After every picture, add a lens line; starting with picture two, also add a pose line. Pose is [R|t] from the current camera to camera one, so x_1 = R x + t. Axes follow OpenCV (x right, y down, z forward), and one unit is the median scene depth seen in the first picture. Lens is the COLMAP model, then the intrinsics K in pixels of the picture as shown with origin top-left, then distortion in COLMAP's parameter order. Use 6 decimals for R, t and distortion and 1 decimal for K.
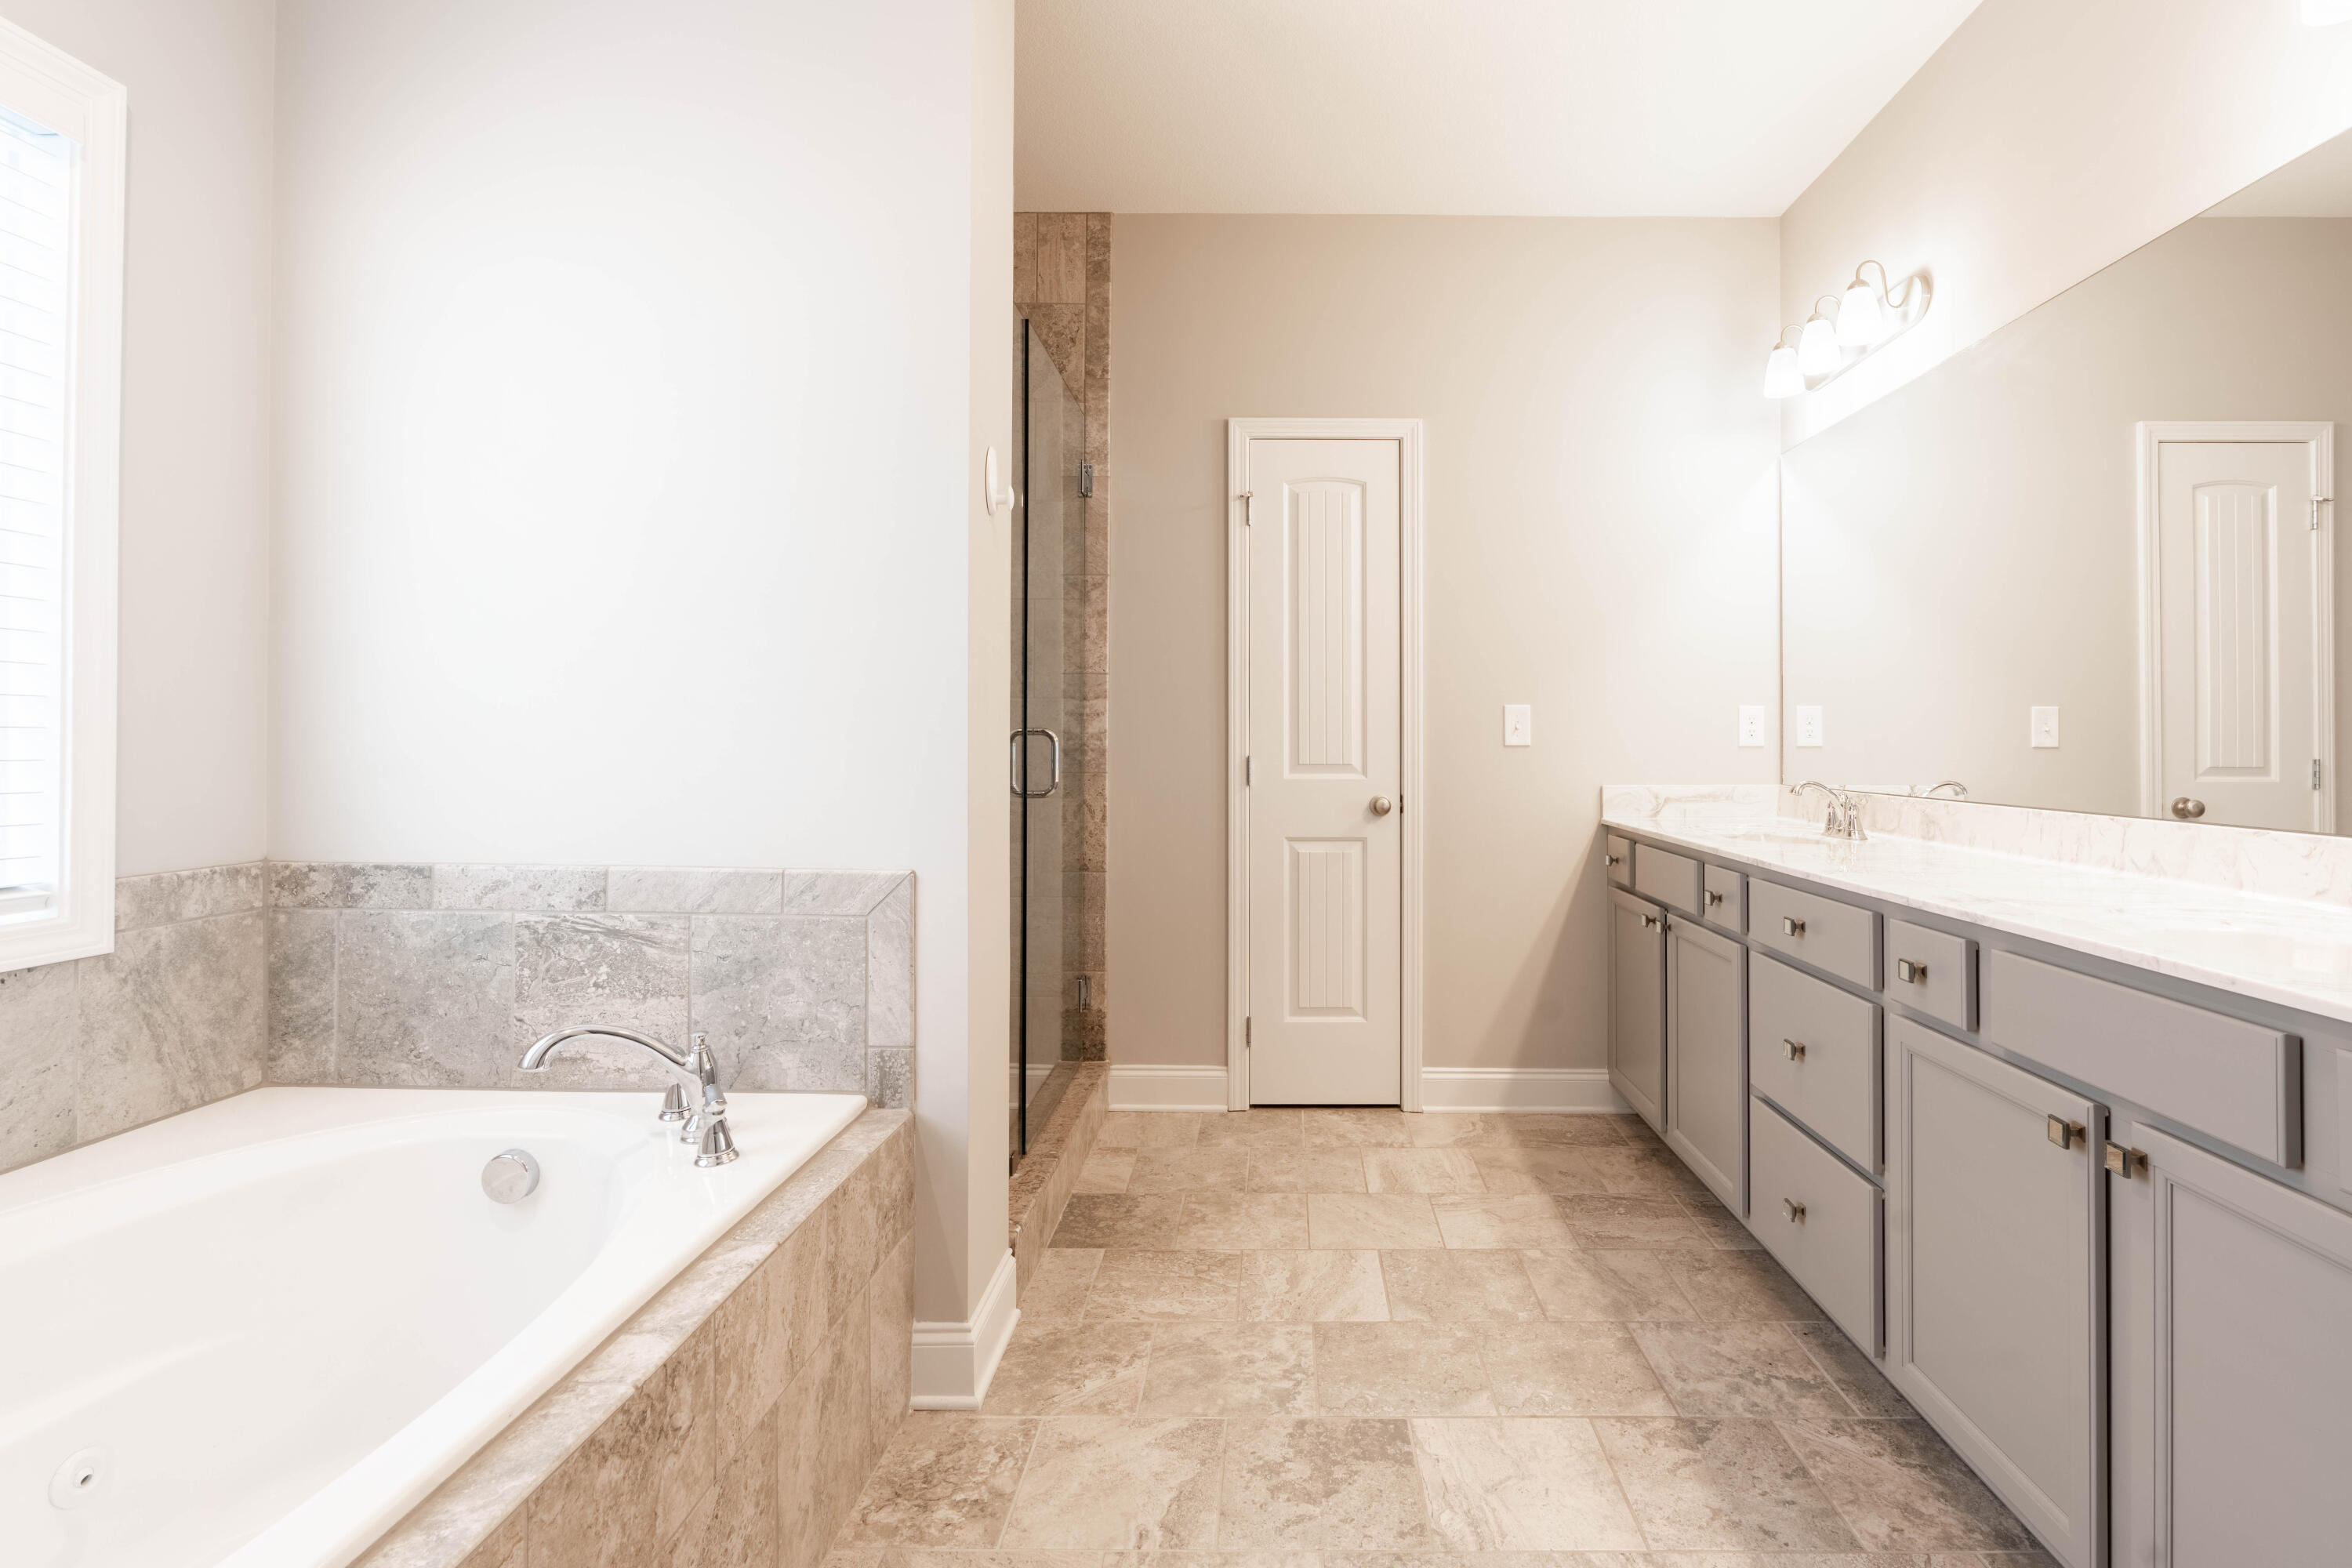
lens RADIAL K [[1067.5, 0, 1245.1], [0, 1067.5, 729.0], [0, 0, 1]] dist [-0.009960, 0.004204]
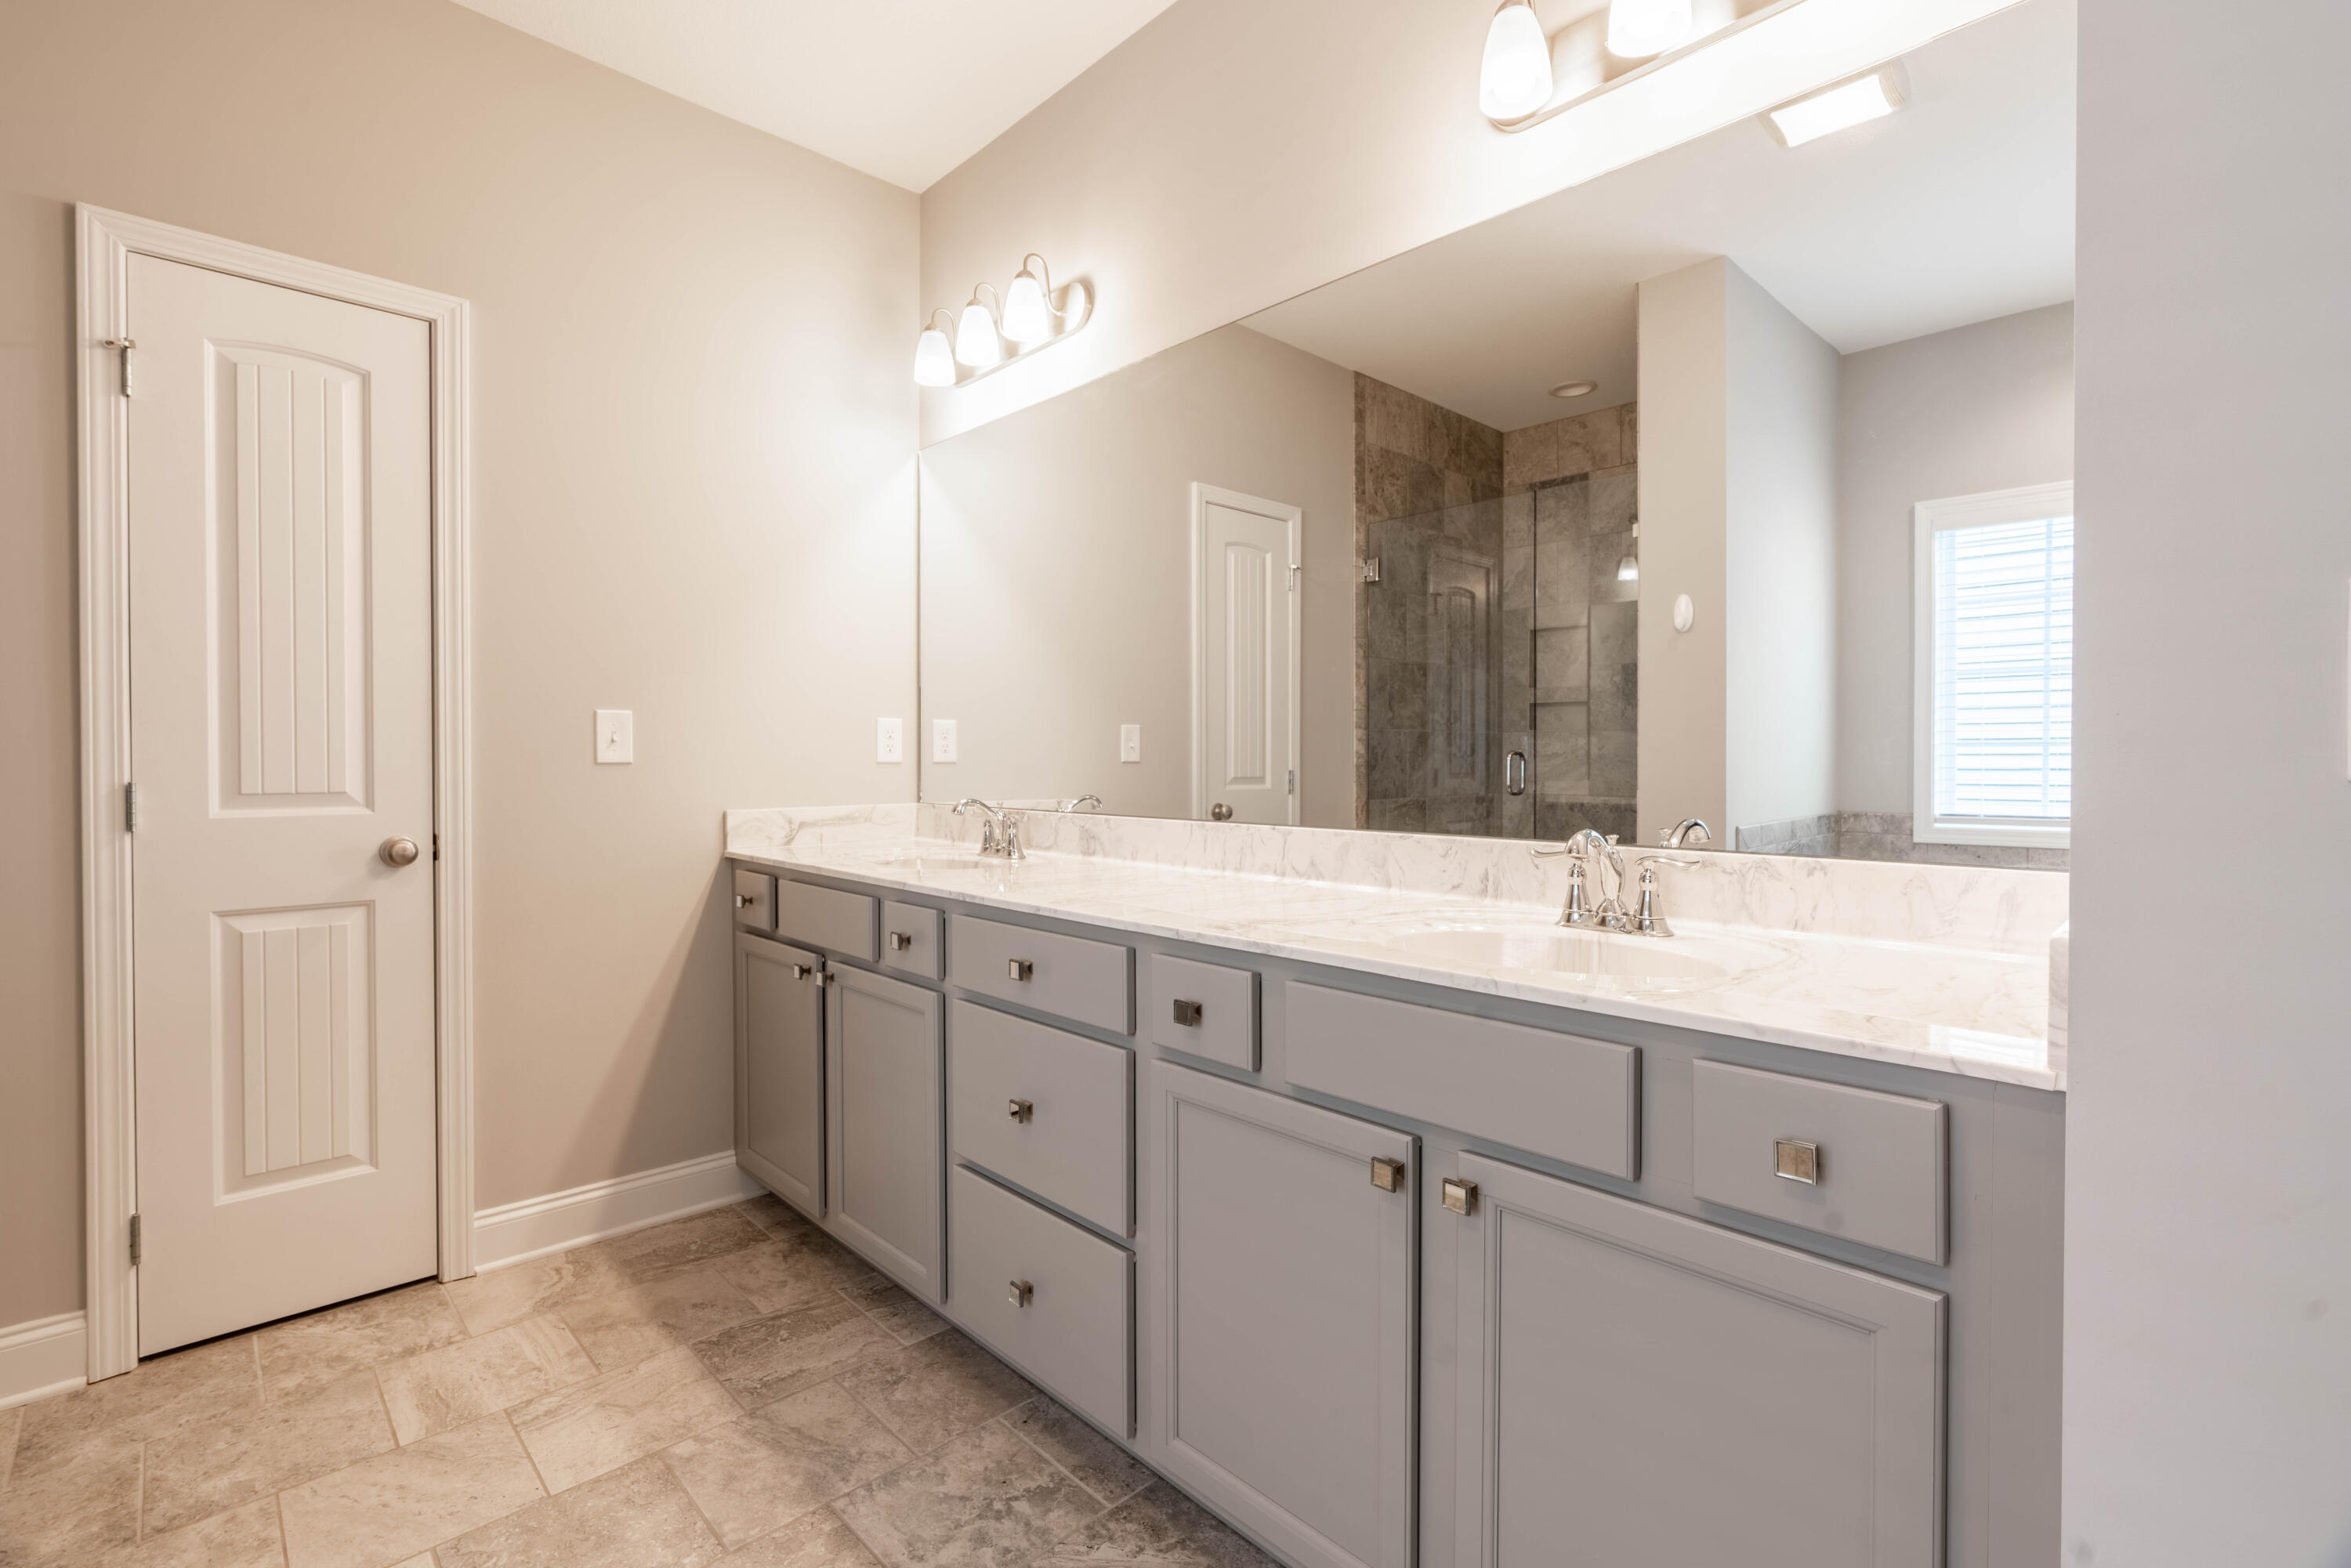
lens RADIAL K [[1067.0, 0, 1171.1], [0, 1067.0, 767.1], [0, 0, 1]] dist [-0.009960, 0.004204]
pose [[0.704424, -0.008388, 0.709729, -0.011117], [-0.005584, 0.999834, 0.017359, 0.004124], [-0.709757, -0.016191, 0.704260, 0.240877]]
